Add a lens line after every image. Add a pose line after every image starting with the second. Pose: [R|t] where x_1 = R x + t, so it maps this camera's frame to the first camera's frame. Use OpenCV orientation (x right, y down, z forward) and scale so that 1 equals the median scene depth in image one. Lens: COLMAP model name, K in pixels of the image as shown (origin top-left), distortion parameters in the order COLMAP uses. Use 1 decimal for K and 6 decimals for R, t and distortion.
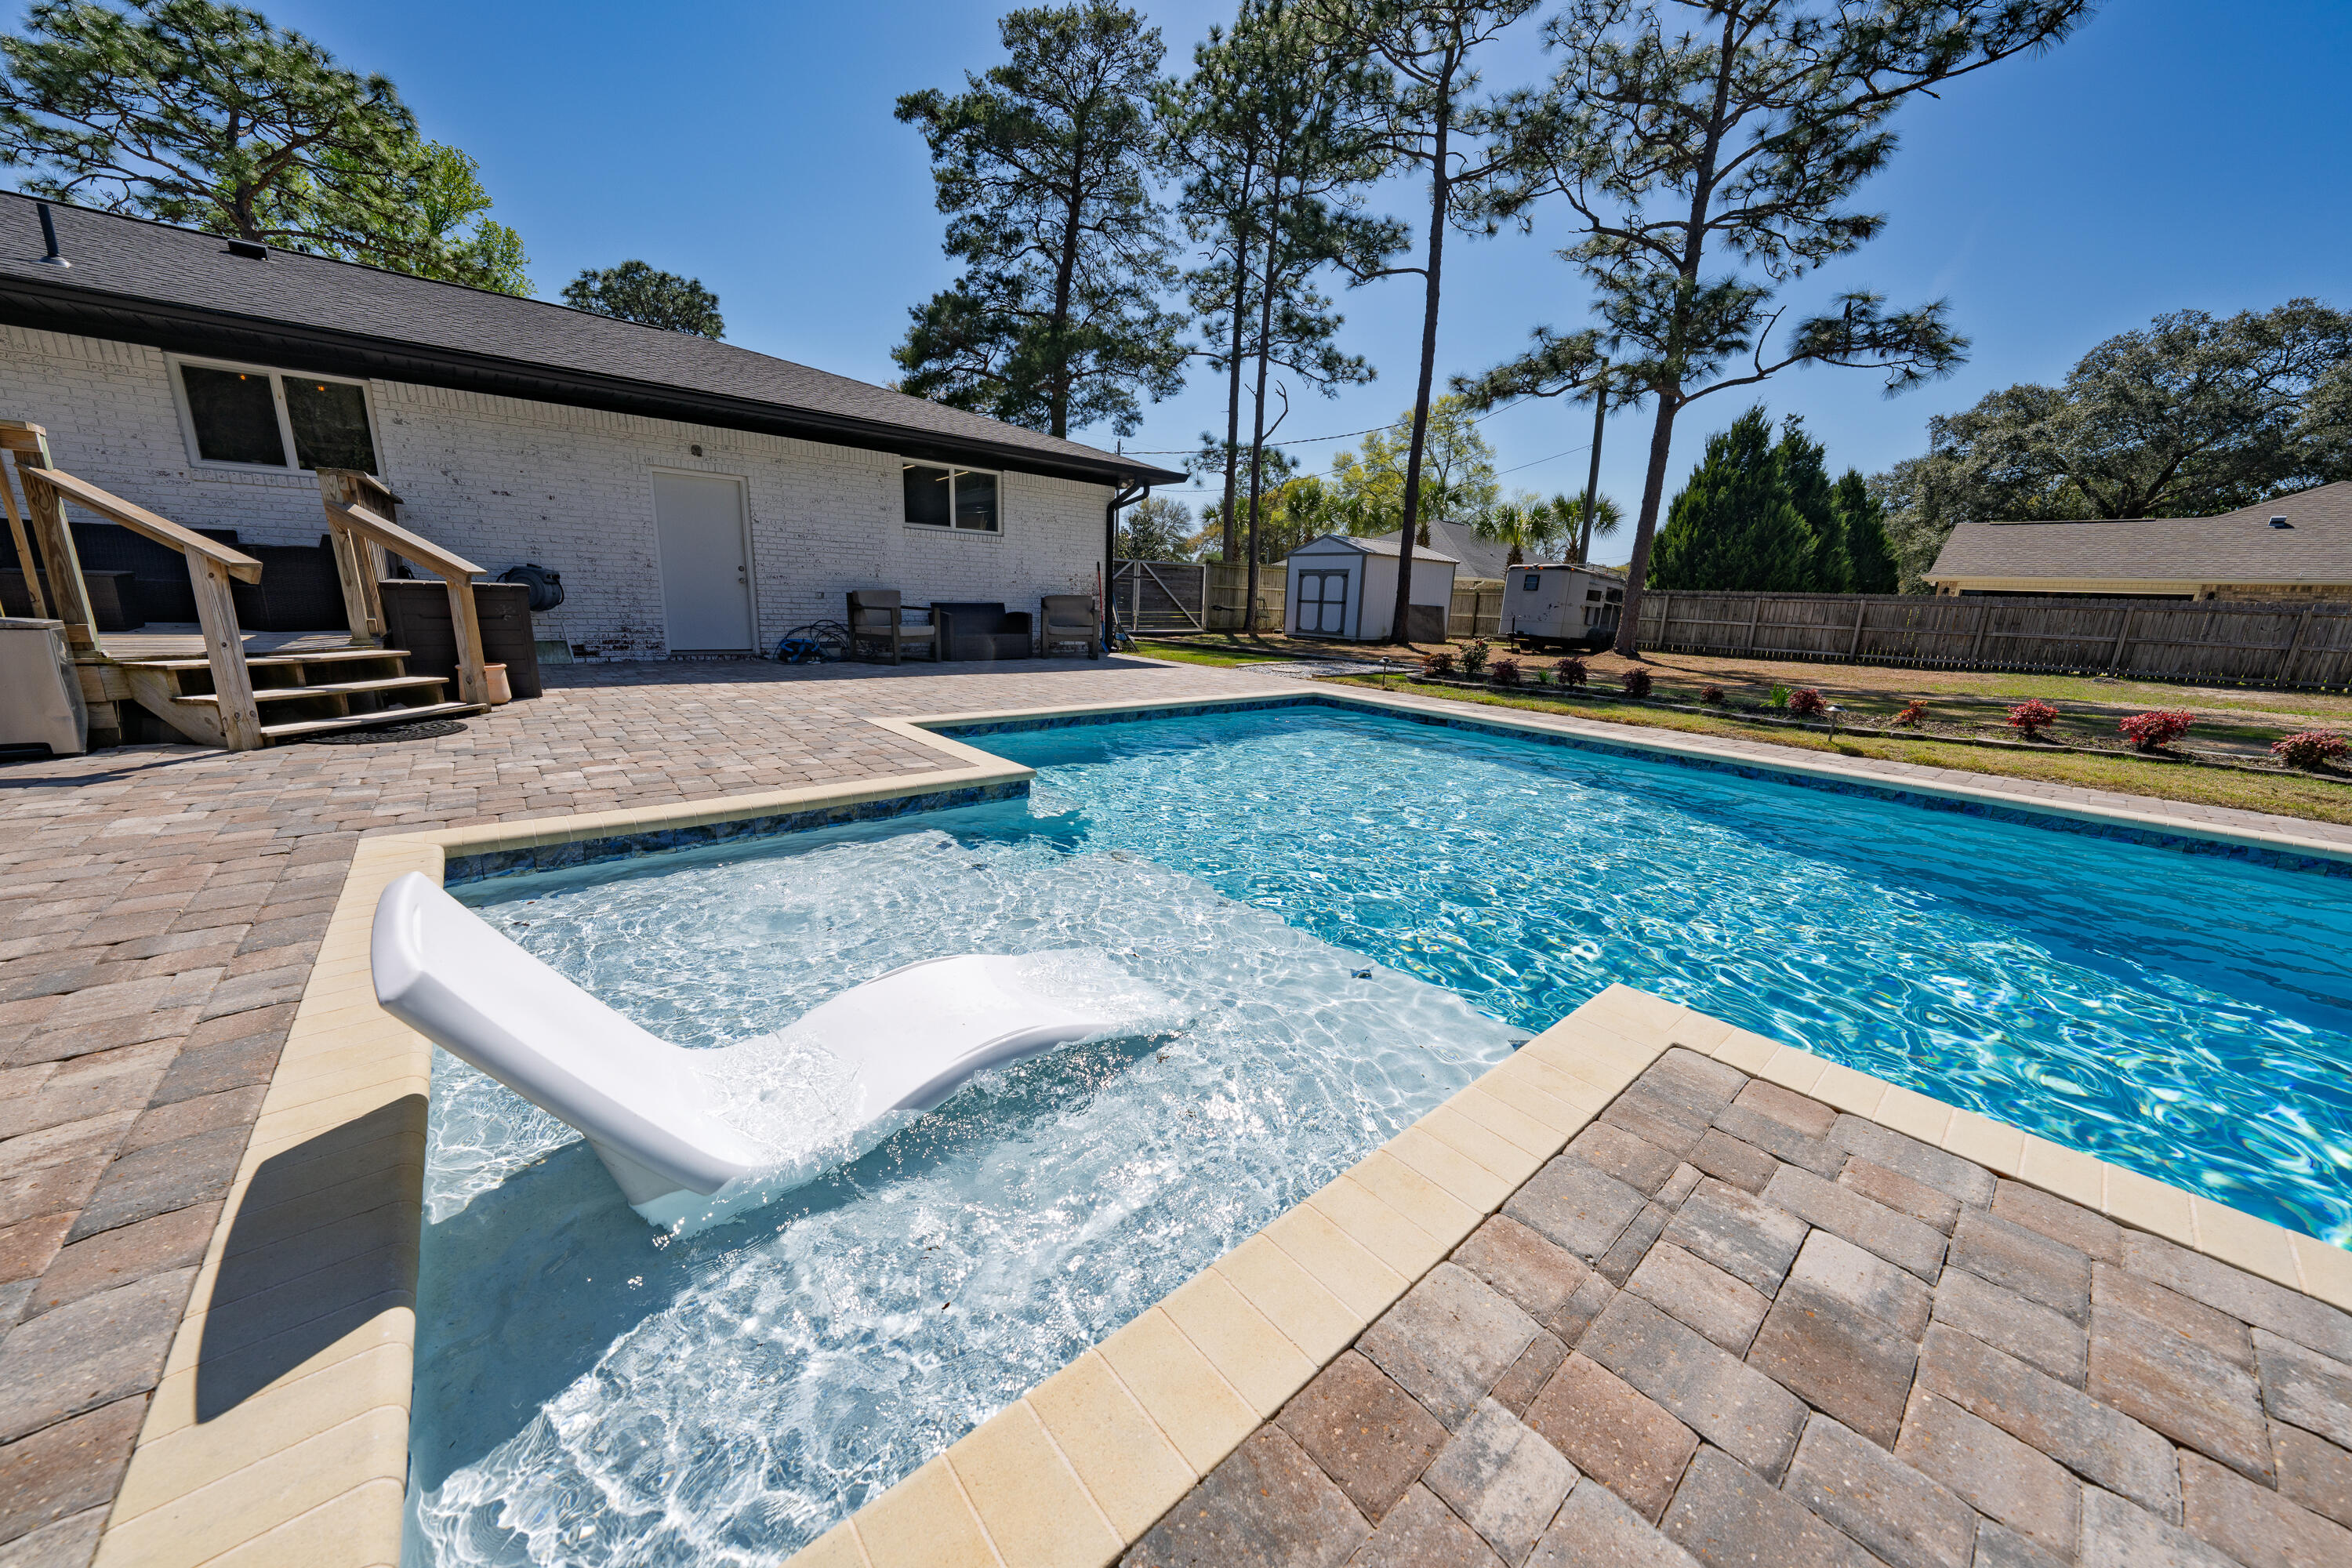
lens RADIAL K [[824.9, 0, 1188.7], [0, 824.9, 795.5], [0, 0, 1]] dist [0.002799, 0.000355]
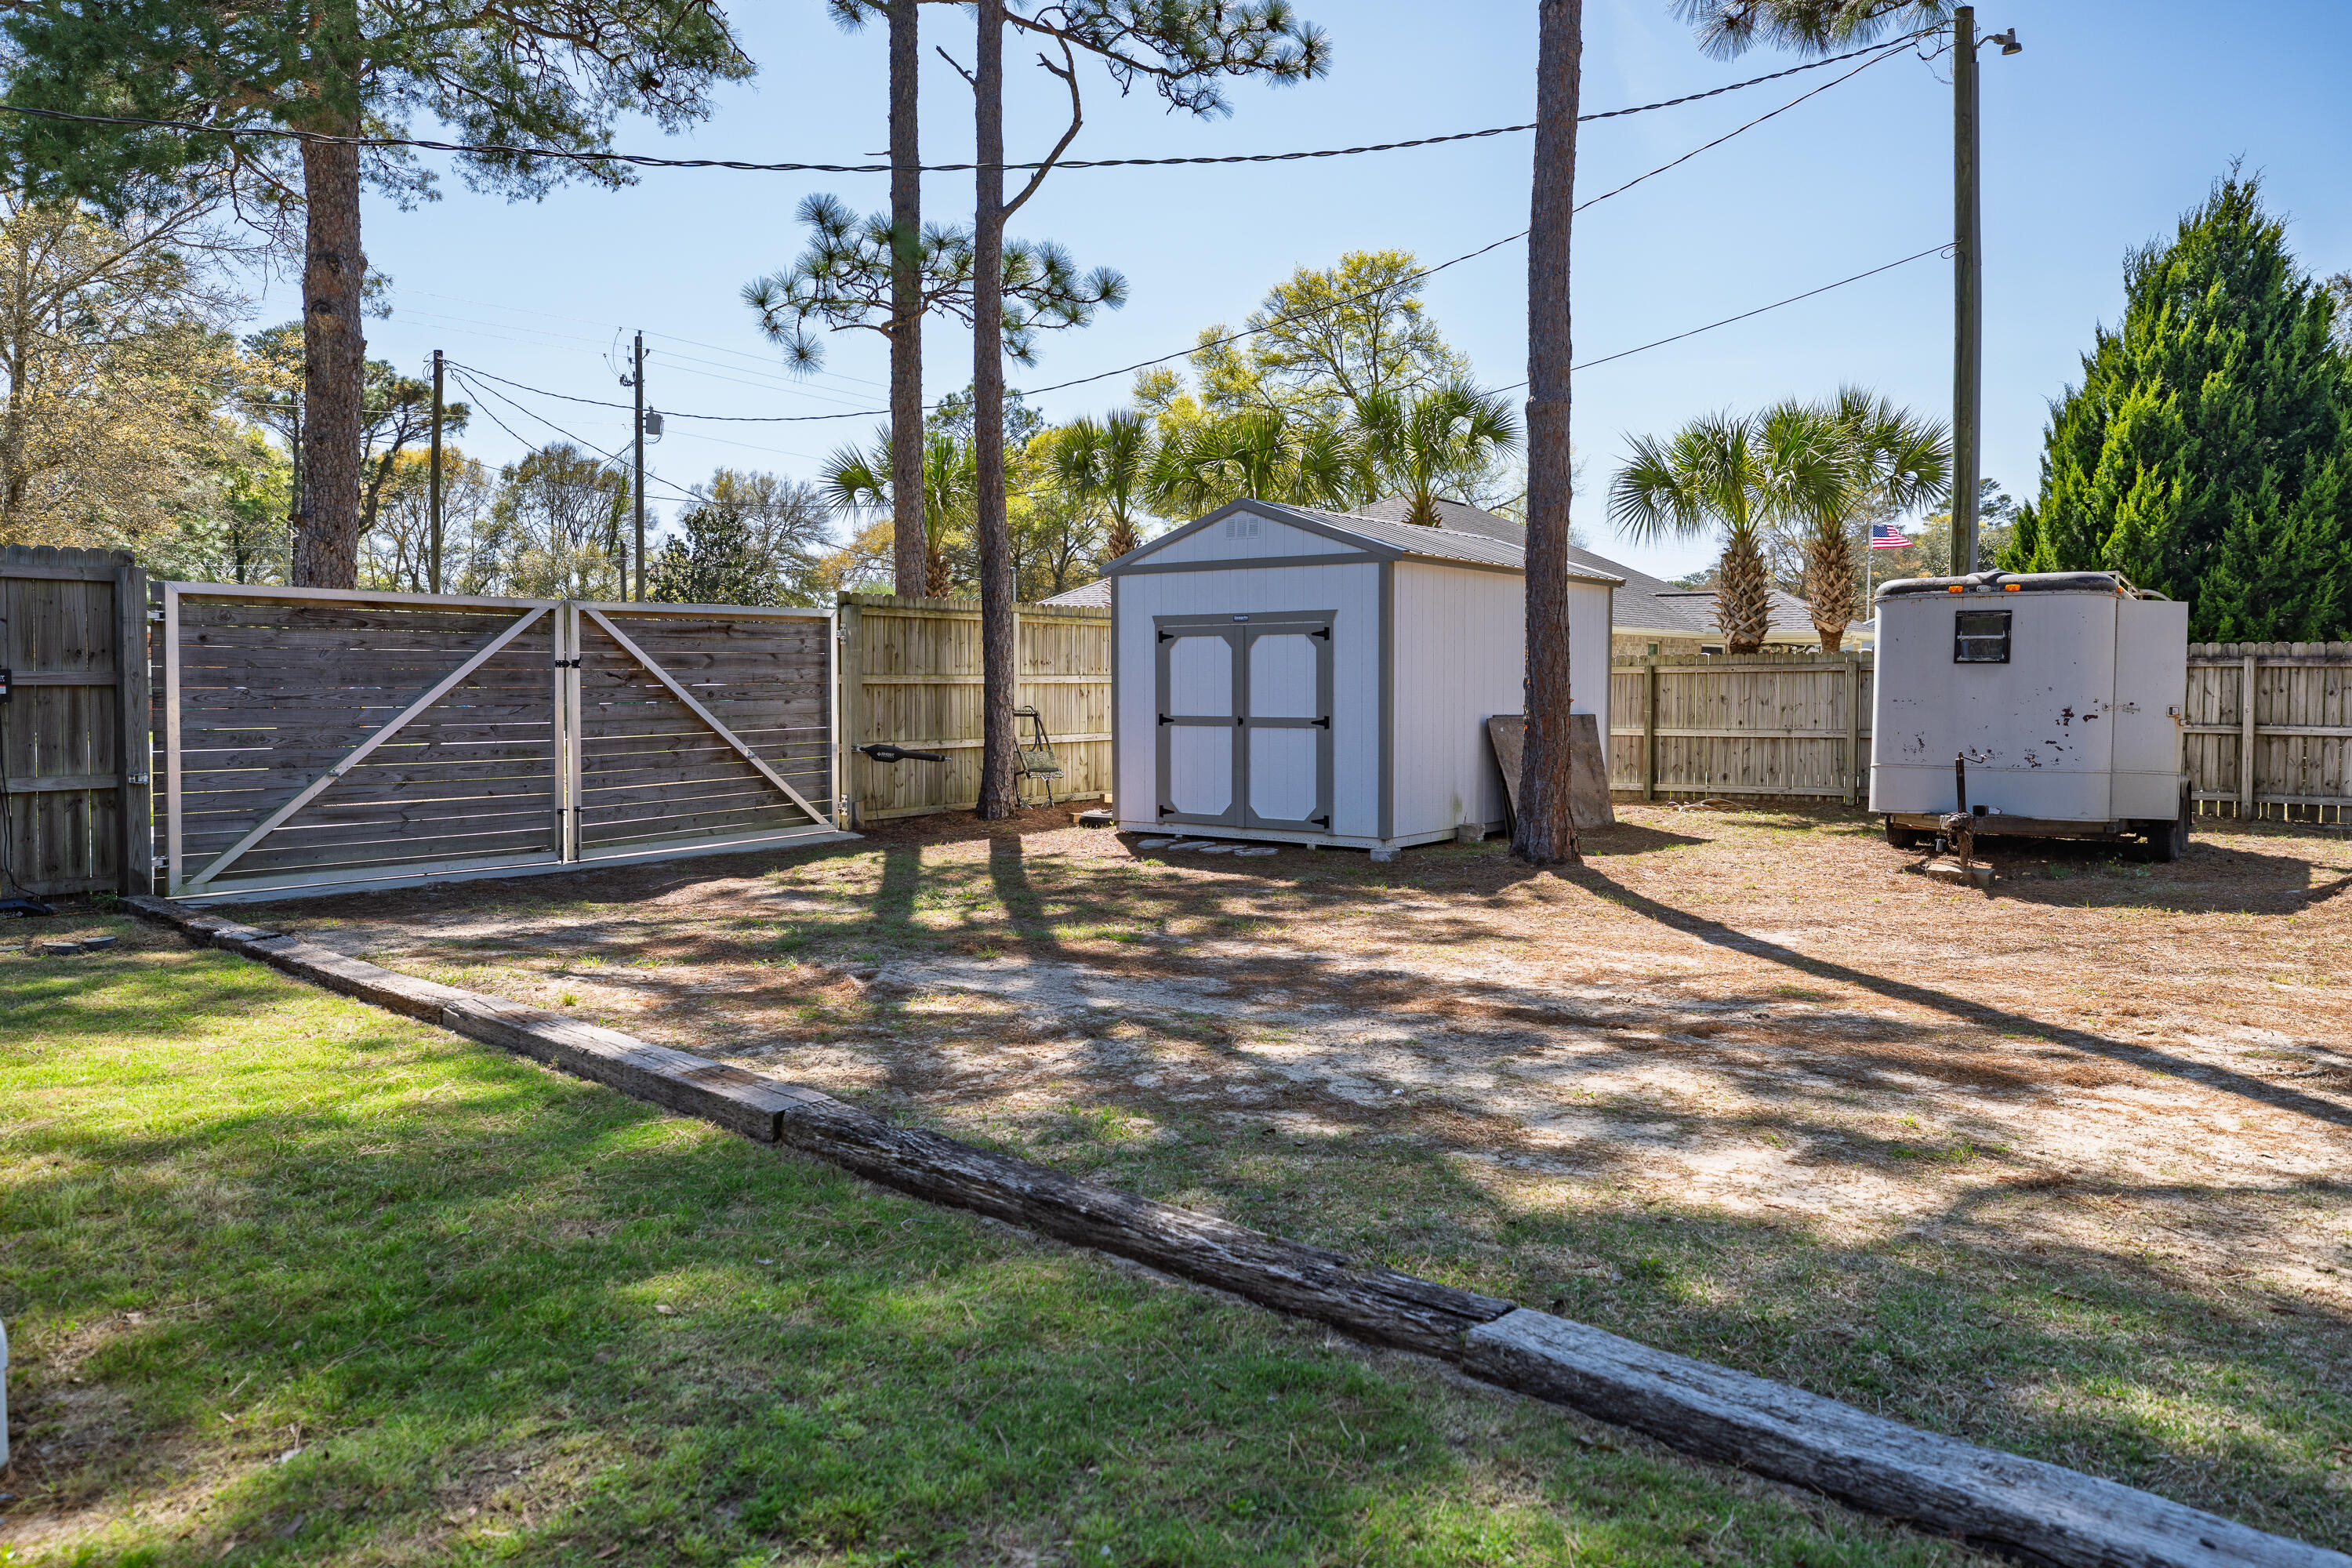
lens RADIAL K [[1594.5, 0, 1155.0], [0, 1594.5, 758.7], [0, 0, 1]] dist [0.003630, 0.003108]
pose [[0.980555, -0.047357, 0.190443, 0.020560], [0.080542, 0.982063, -0.170487, -0.119716], [-0.178953, 0.182510, 0.966781, 0.431398]]
